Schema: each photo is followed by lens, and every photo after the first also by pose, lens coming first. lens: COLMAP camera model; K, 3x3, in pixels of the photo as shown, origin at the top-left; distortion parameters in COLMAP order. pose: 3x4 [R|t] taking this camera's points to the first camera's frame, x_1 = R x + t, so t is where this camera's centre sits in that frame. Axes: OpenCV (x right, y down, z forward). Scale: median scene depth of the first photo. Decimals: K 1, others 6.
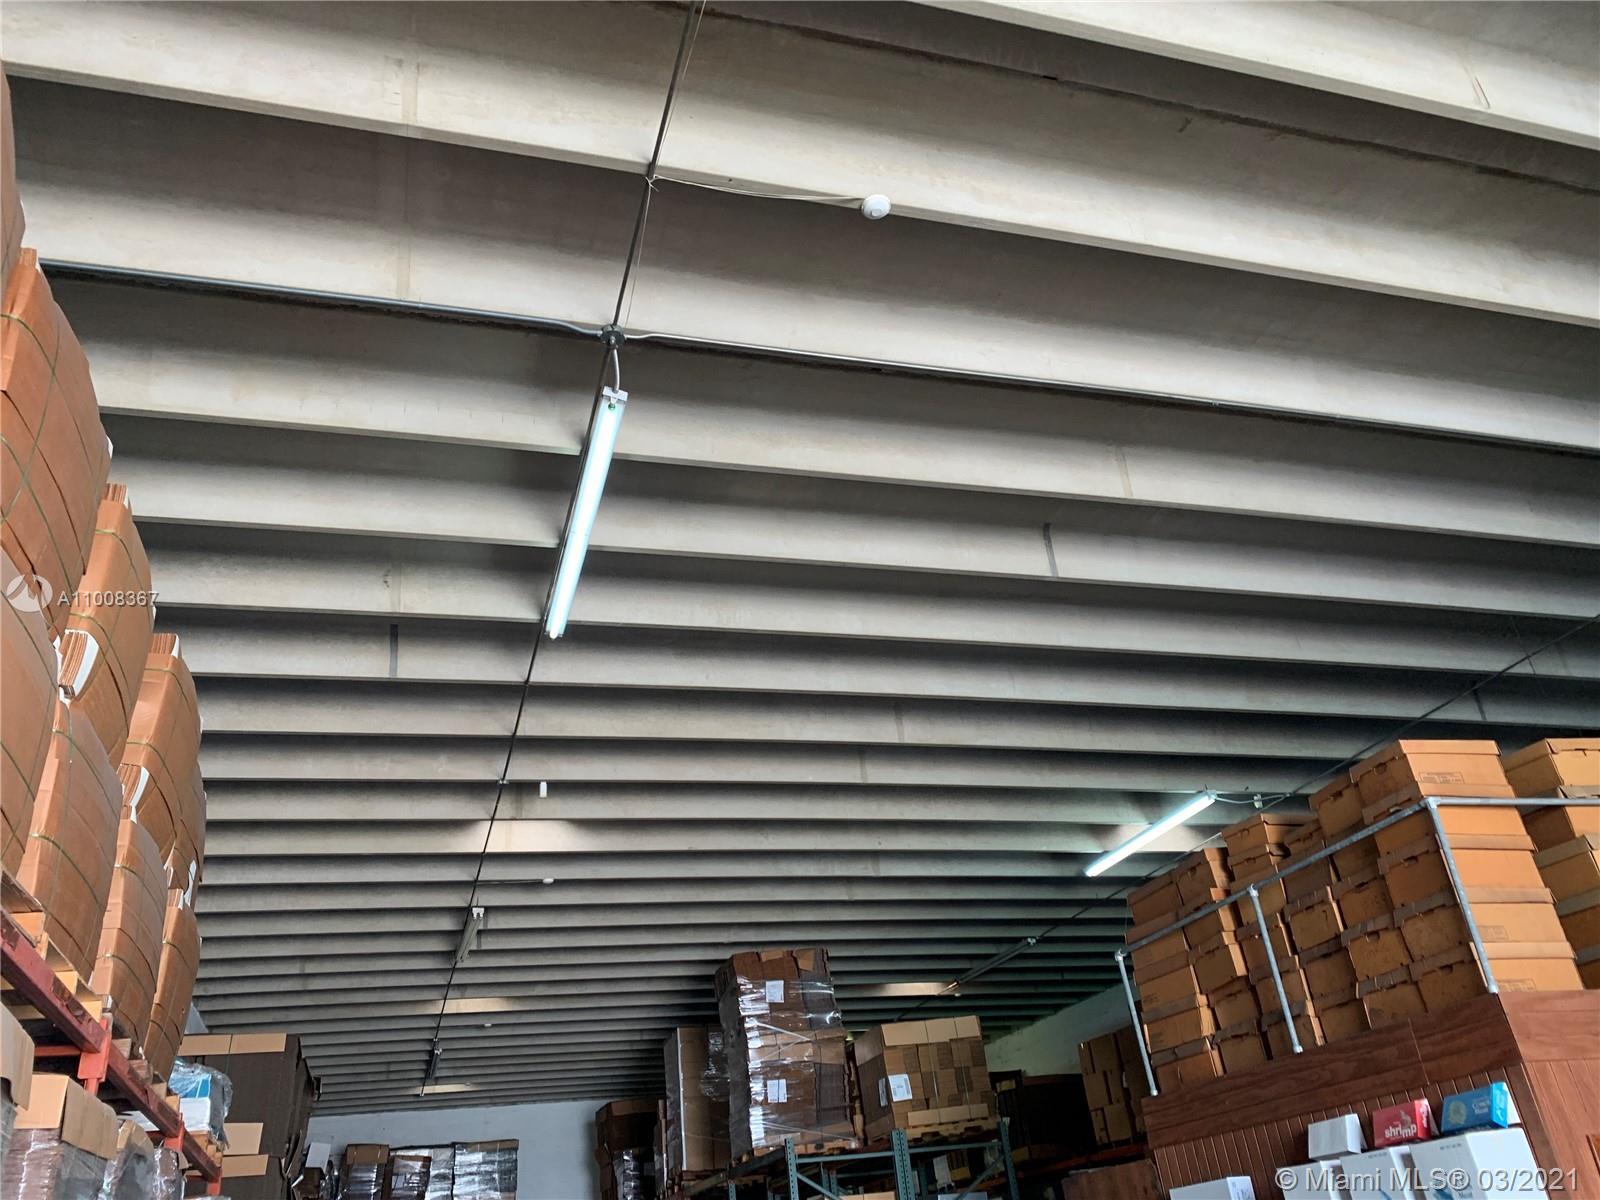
lens RADIAL K [[1240.6, 0, 800.0], [0, 1240.6, 600.0], [0, 0, 1]] dist [0.028835, -0.009324]
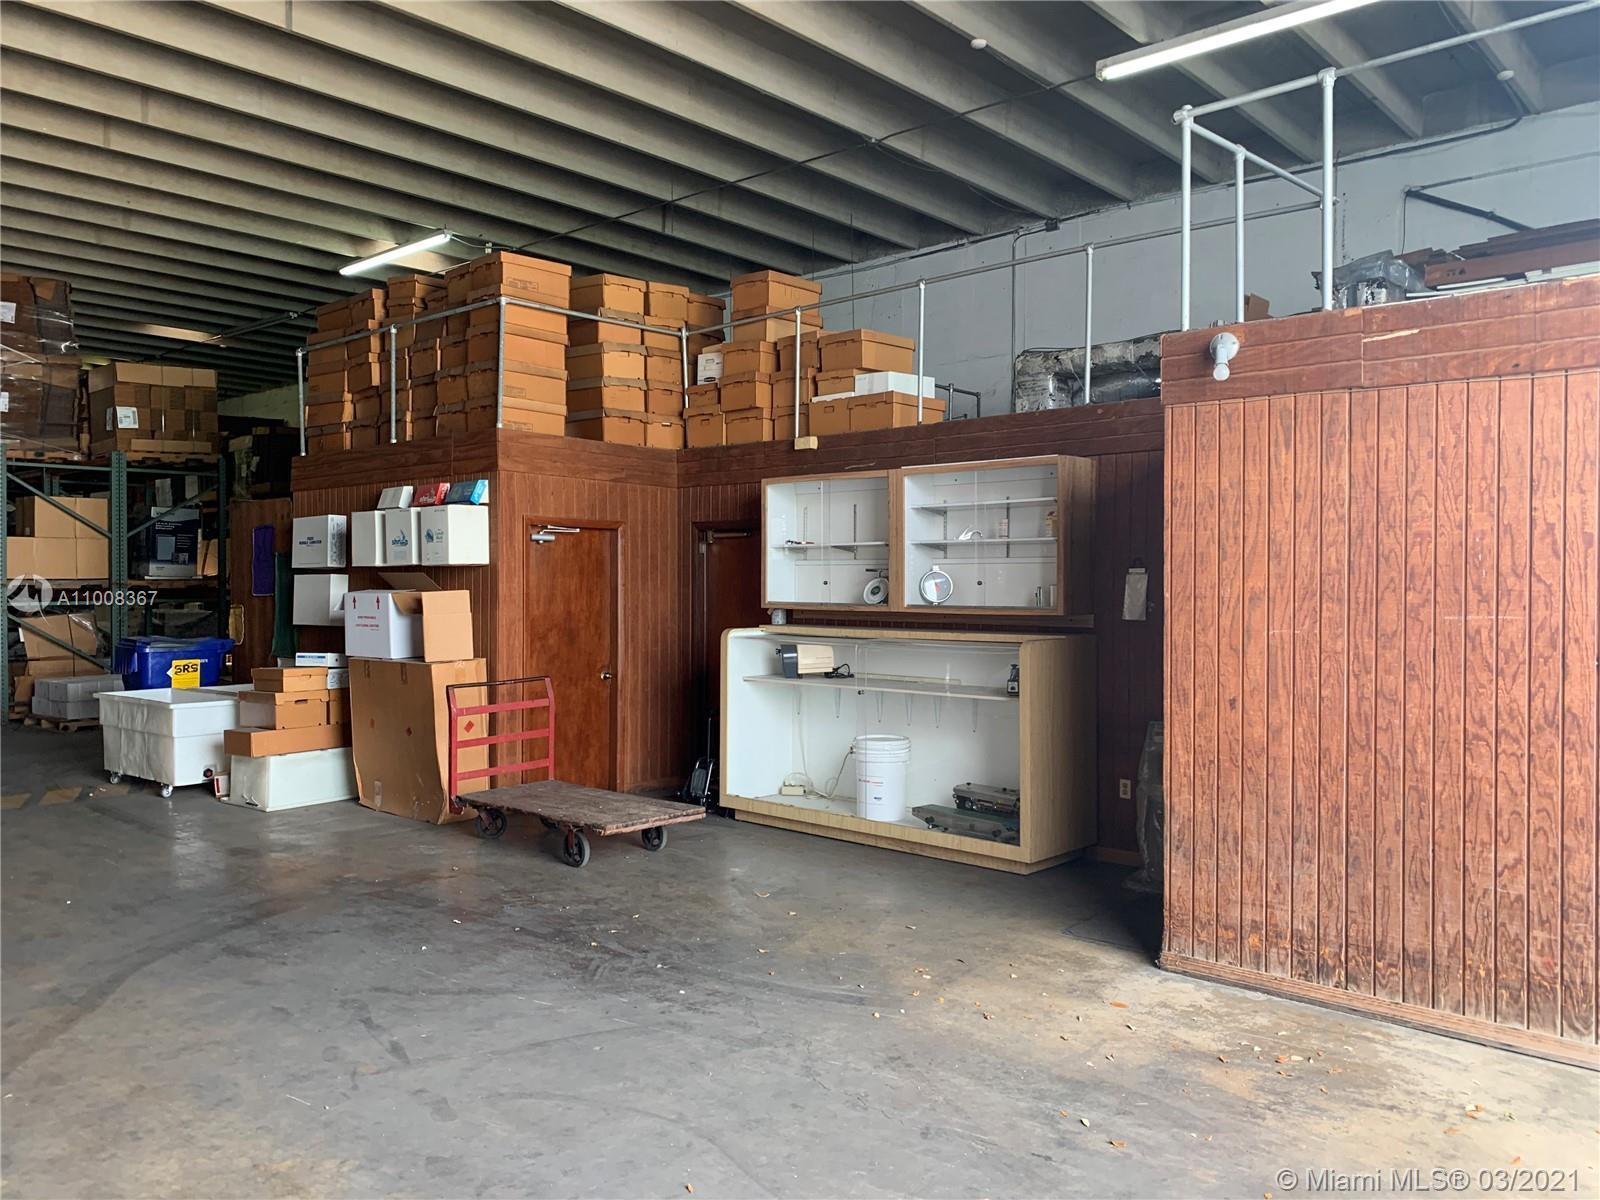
lens RADIAL K [[1219.9, 0, 839.8], [0, 1219.9, 606.6], [0, 0, 1]] dist [0.043868, -0.080052]
pose [[0.843787, 0.089326, 0.529192, 0.058669], [-0.329402, 0.864666, 0.379272, -0.101464], [-0.423696, -0.494341, 0.759018, -0.214488]]
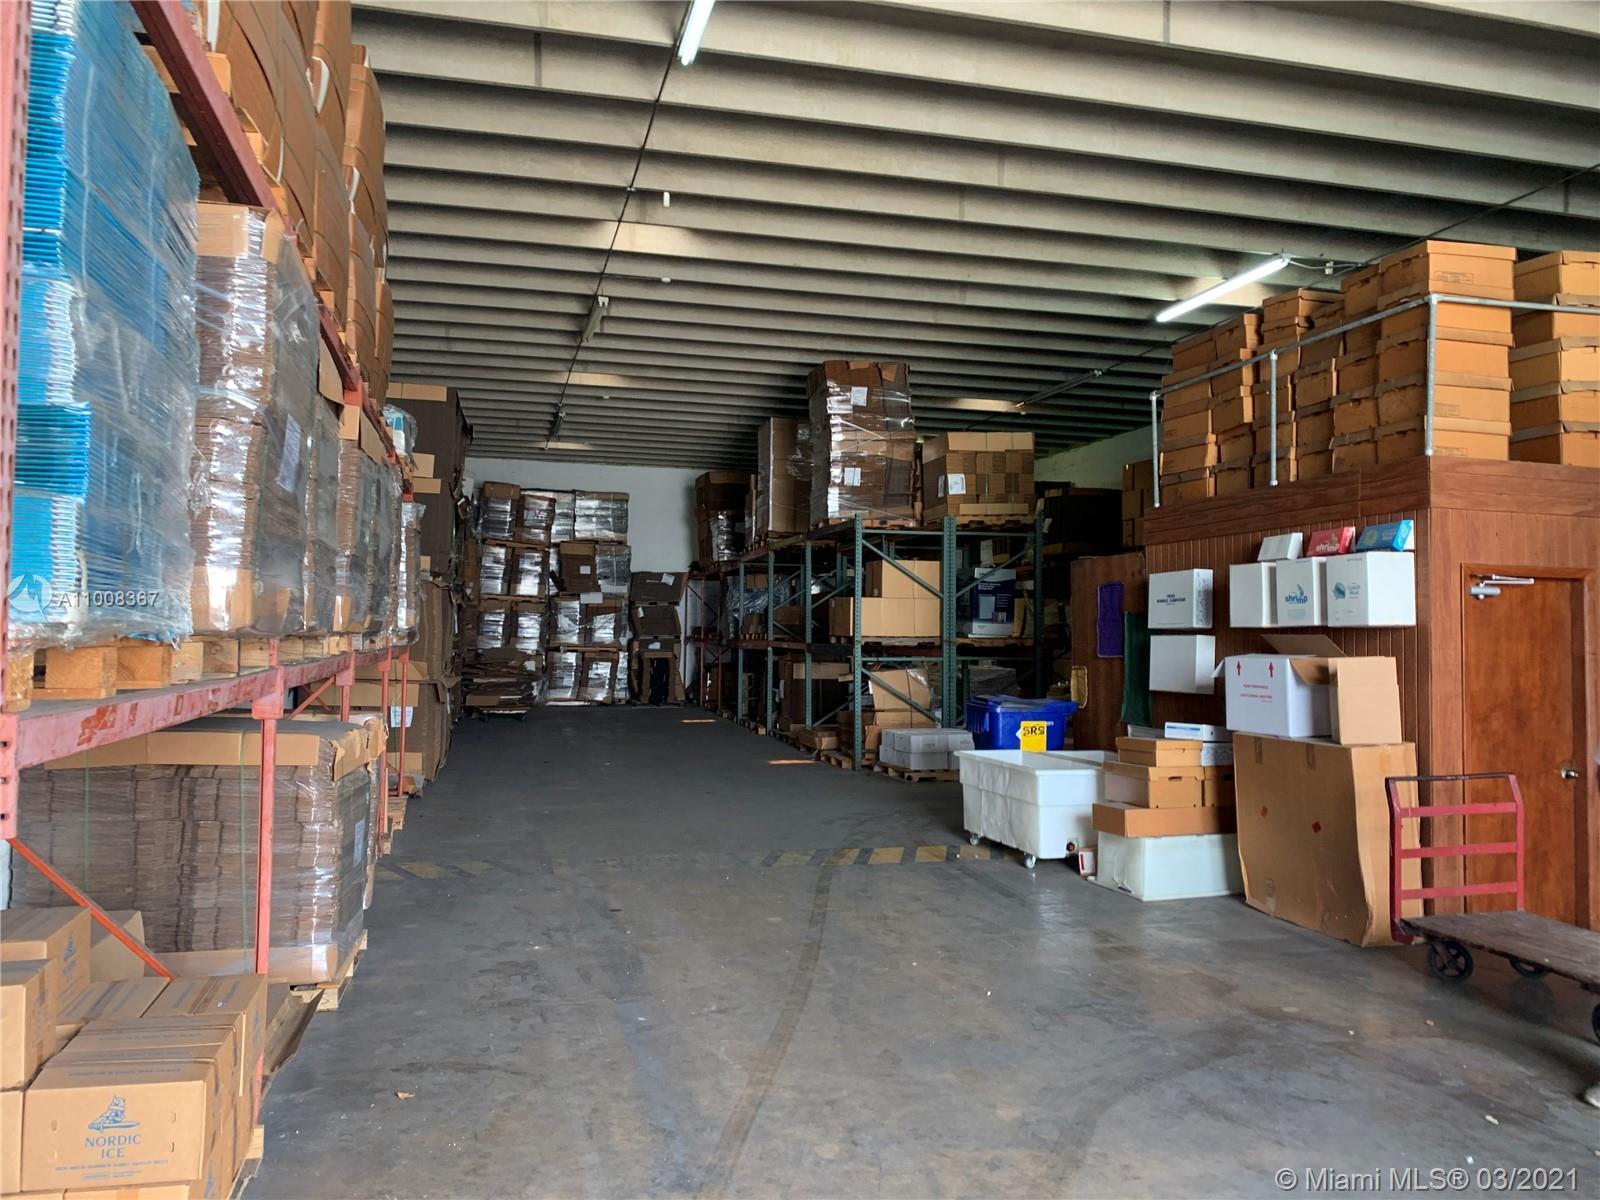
lens RADIAL K [[1219.7, 0, 775.1], [0, 1219.7, 592.1], [0, 0, 1]] dist [0.077607, -0.205300]
pose [[0.991466, 0.109594, -0.070601, 0.002985], [-0.065813, 0.888254, 0.454614, -0.037907], [0.112535, -0.446088, 0.887886, -0.106922]]
